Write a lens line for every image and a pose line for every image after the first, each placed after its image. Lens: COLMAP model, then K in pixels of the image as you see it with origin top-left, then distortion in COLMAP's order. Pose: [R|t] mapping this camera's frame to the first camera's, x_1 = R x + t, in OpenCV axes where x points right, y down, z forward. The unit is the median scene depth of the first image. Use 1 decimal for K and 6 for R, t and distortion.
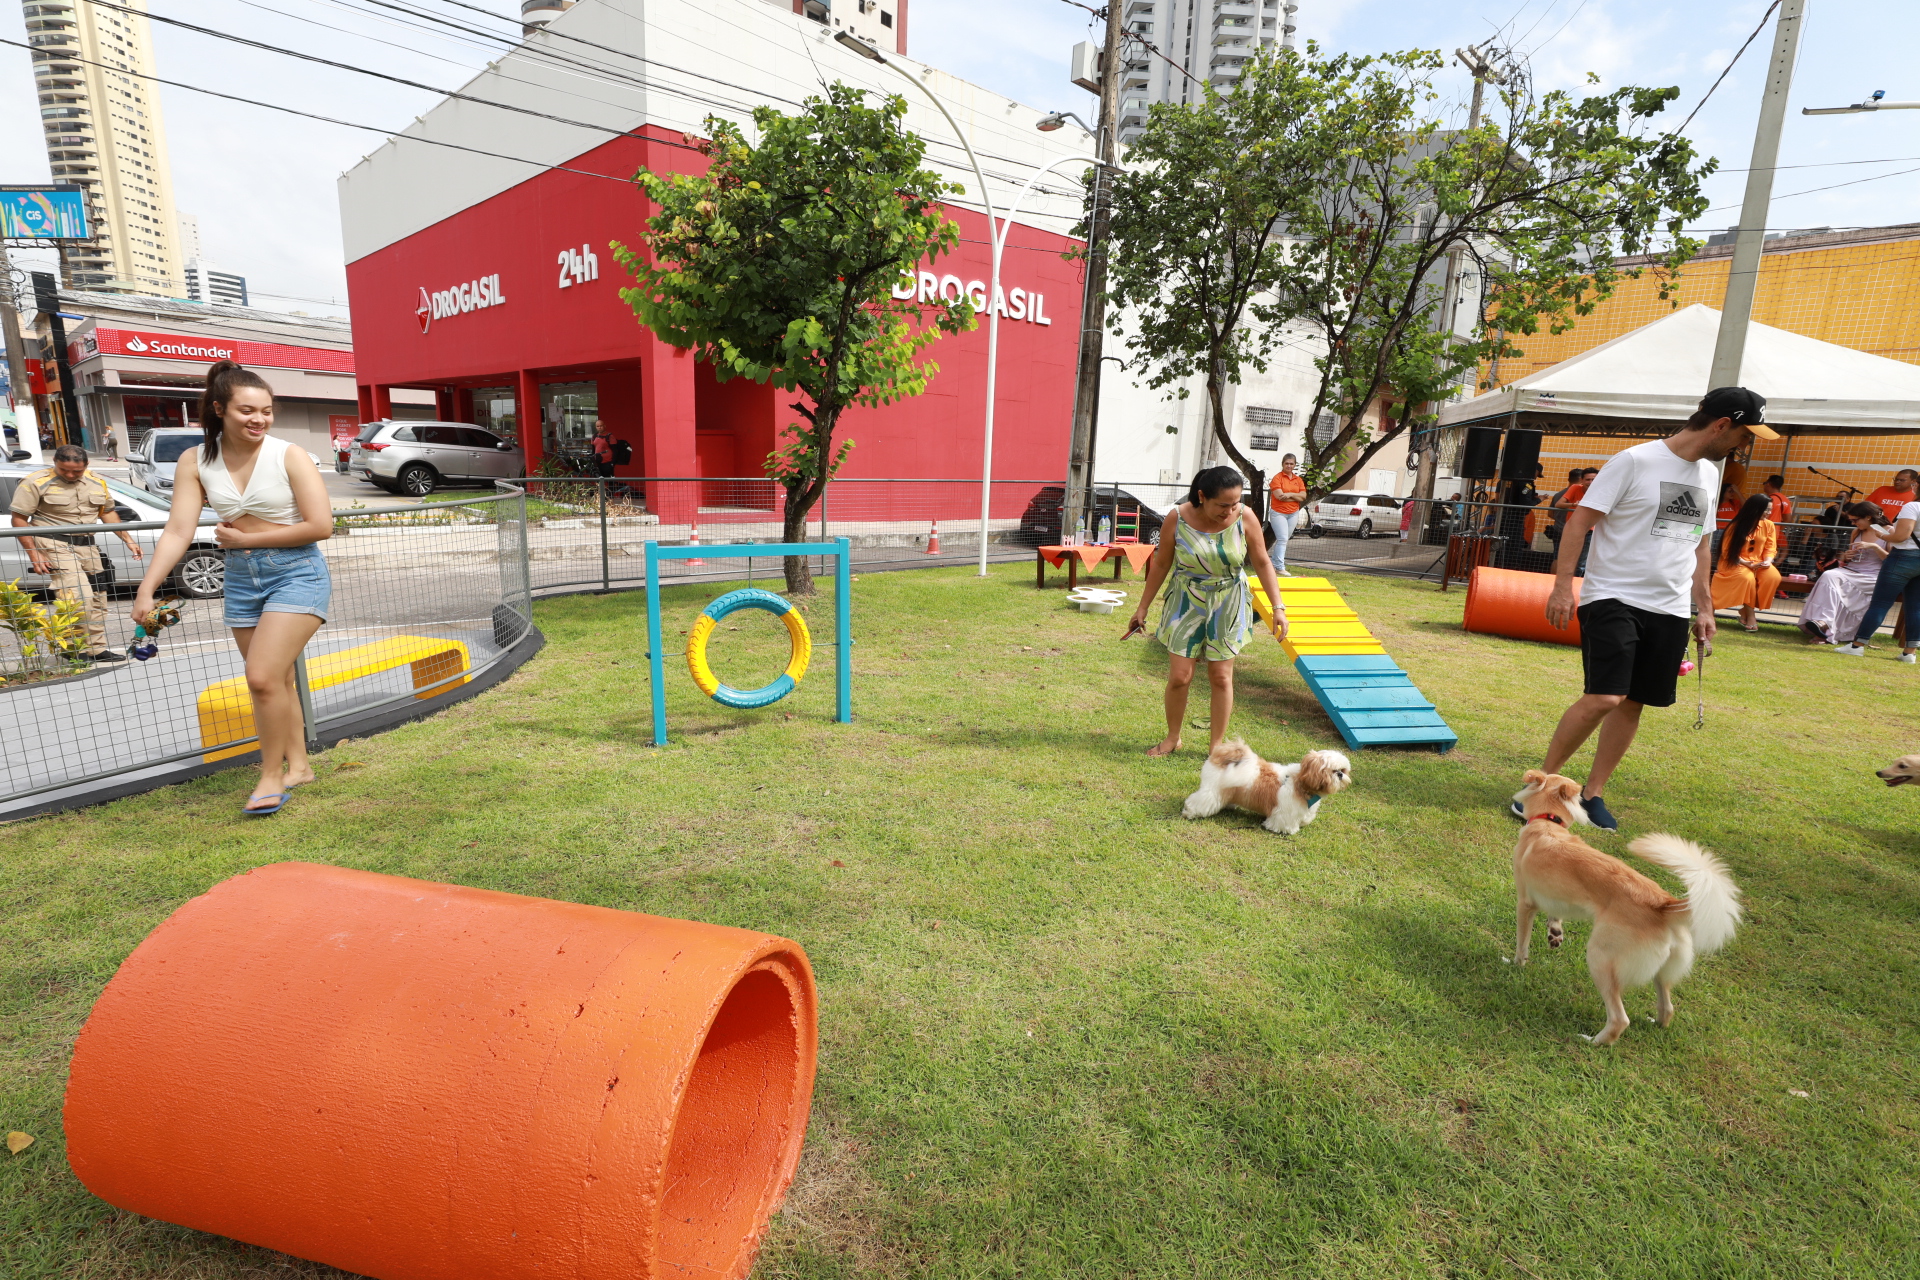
lens RADIAL K [[874.6, 0, 960.0], [0, 874.6, 640.0], [0, 0, 1]] dist [-0.036285, 0.000715]
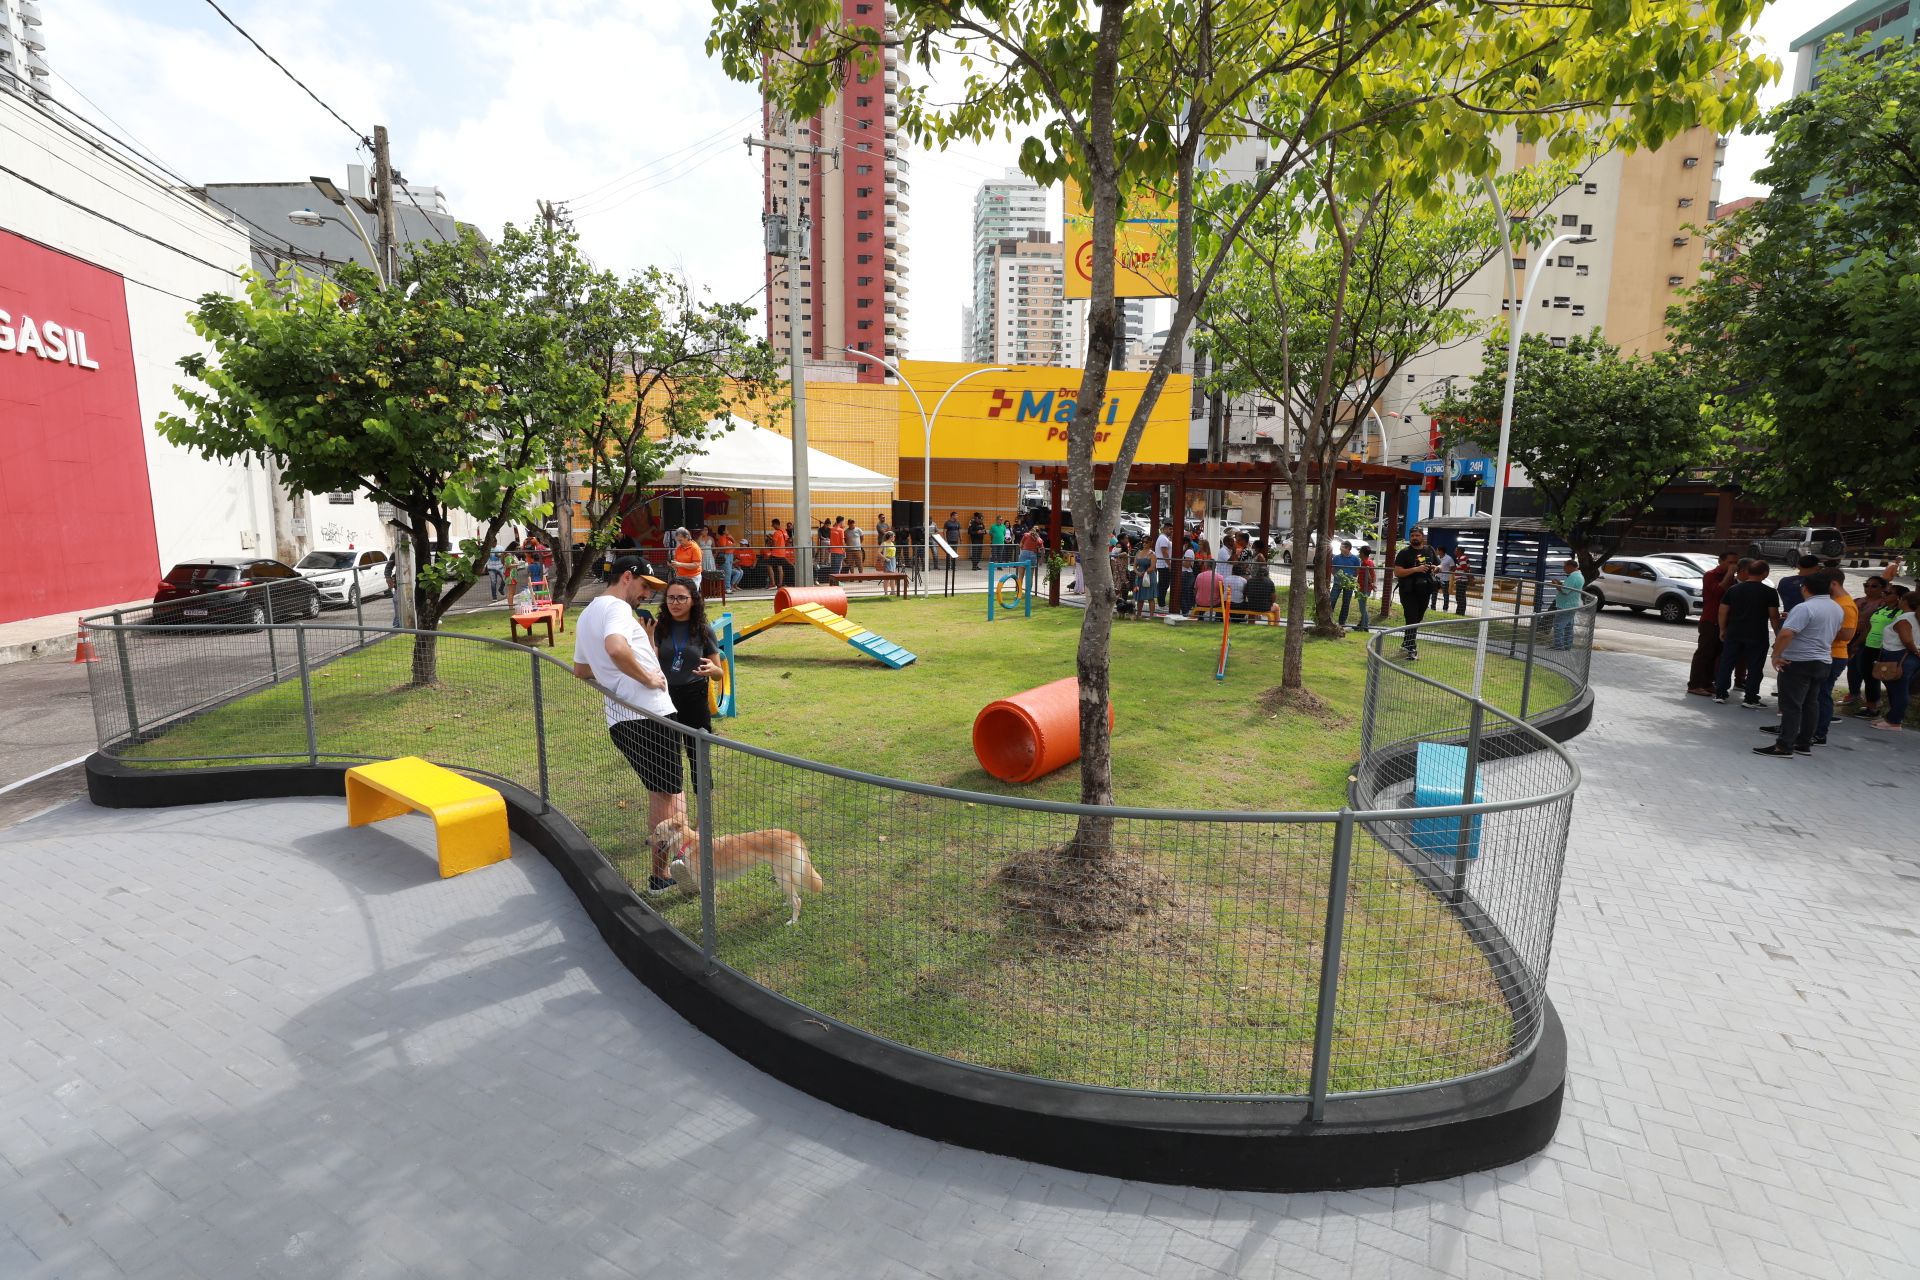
lens RADIAL K [[874.6, 0, 960.0], [0, 874.6, 640.0], [0, 0, 1]] dist [-0.036285, 0.000715]
pose [[0.401123, -0.173841, 0.899378, -0.737335], [0.196924, 0.975236, 0.100676, -0.071481], [-0.894607, 0.136726, 0.425423, -0.071388]]
